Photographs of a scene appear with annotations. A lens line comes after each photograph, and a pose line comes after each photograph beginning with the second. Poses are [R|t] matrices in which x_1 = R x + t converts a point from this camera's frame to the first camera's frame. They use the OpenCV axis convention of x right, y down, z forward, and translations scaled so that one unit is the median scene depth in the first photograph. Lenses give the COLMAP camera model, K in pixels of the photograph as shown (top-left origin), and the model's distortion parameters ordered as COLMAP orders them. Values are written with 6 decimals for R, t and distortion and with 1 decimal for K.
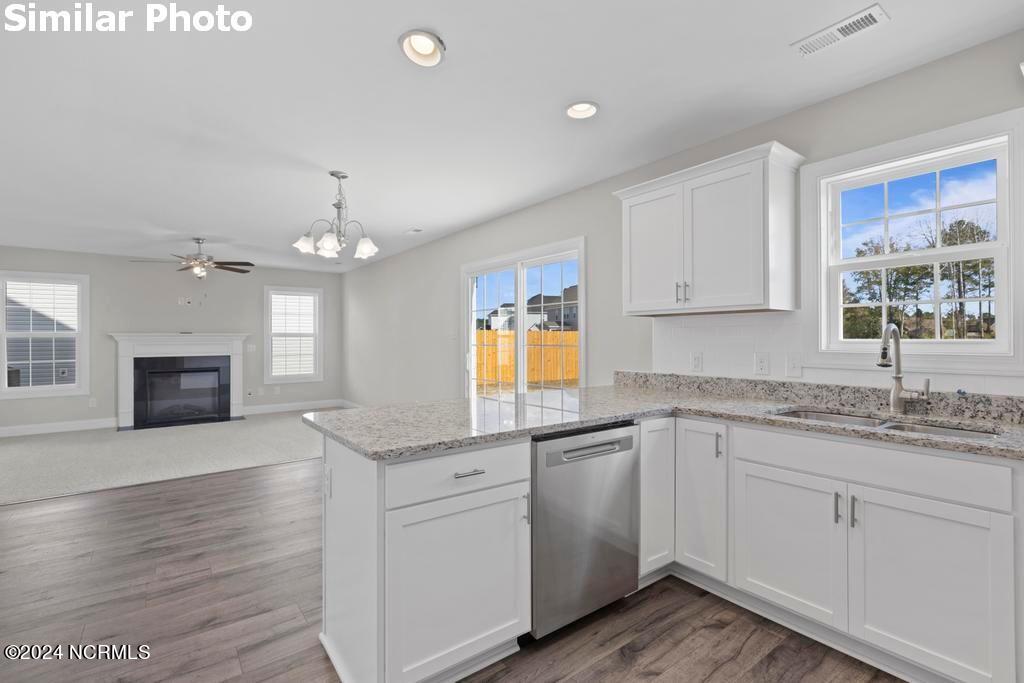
lens RADIAL K [[473.5, 0, 513.8], [0, 473.5, 333.7], [0, 0, 1]] dist [0.001861, 0.001526]
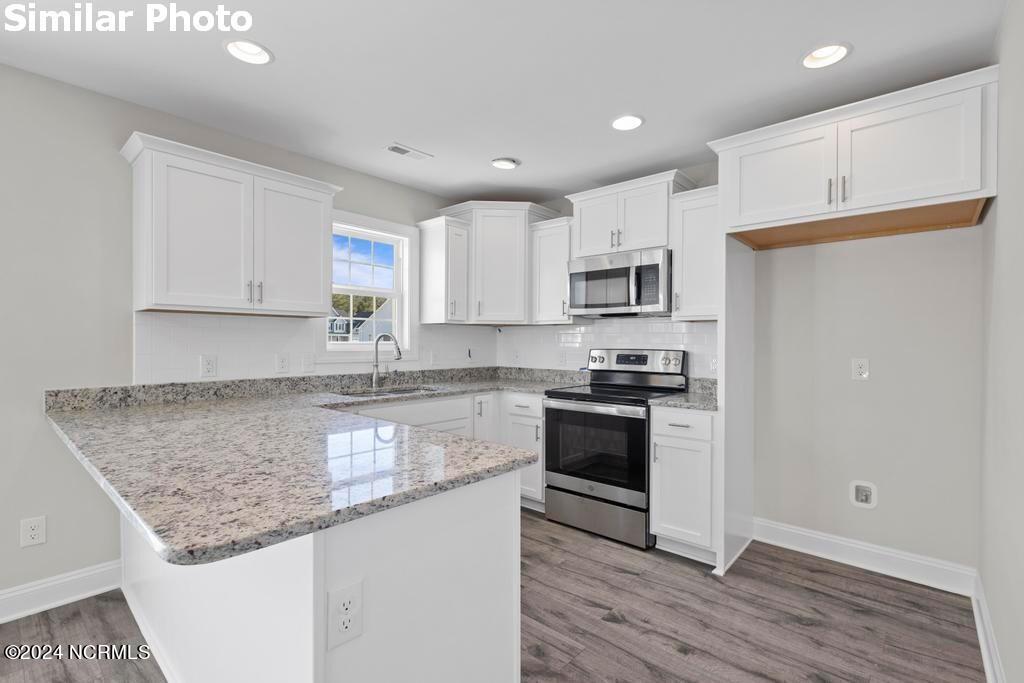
lens RADIAL K [[473.5, 0, 516.8], [0, 473.5, 341.6], [0, 0, 1]] dist [0.001861, 0.001526]
pose [[-0.211255, 0.002025, 0.977429, -0.685880], [-0.016306, 0.999851, -0.005596, 0.009614], [-0.977295, -0.017120, -0.211191, 0.685377]]
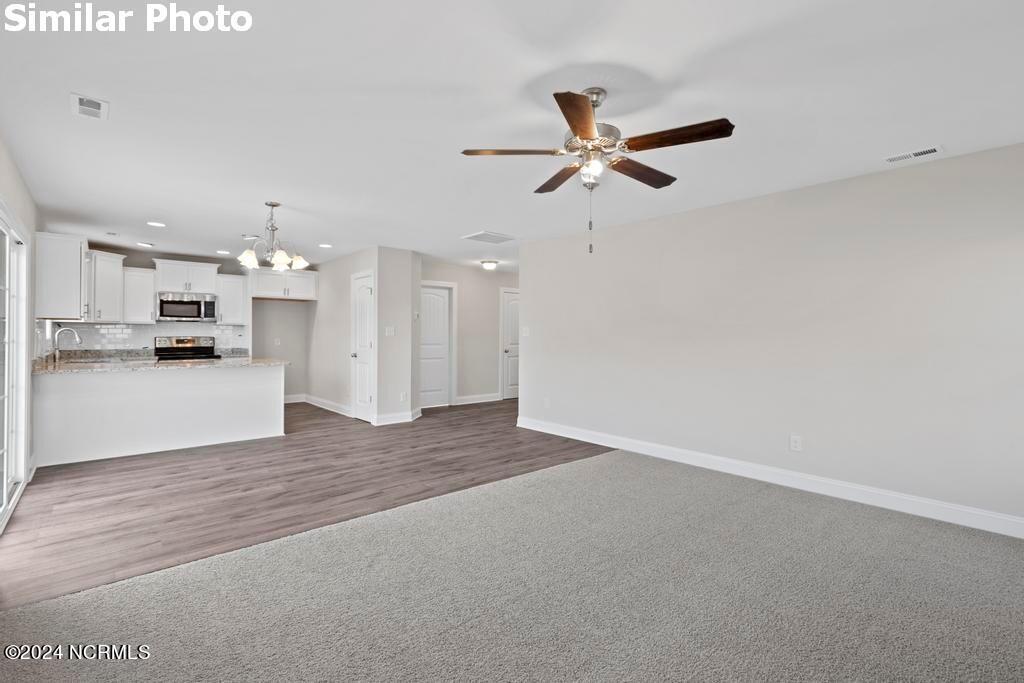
lens RADIAL K [[473.5, 0, 517.0], [0, 473.5, 335.2], [0, 0, 1]] dist [0.001861, 0.001526]
pose [[-0.996918, -0.001601, -0.078439, -1.203719], [-0.000728, 0.999938, -0.011151, 0.038570], [0.078452, -0.011060, -0.996857, 3.017426]]
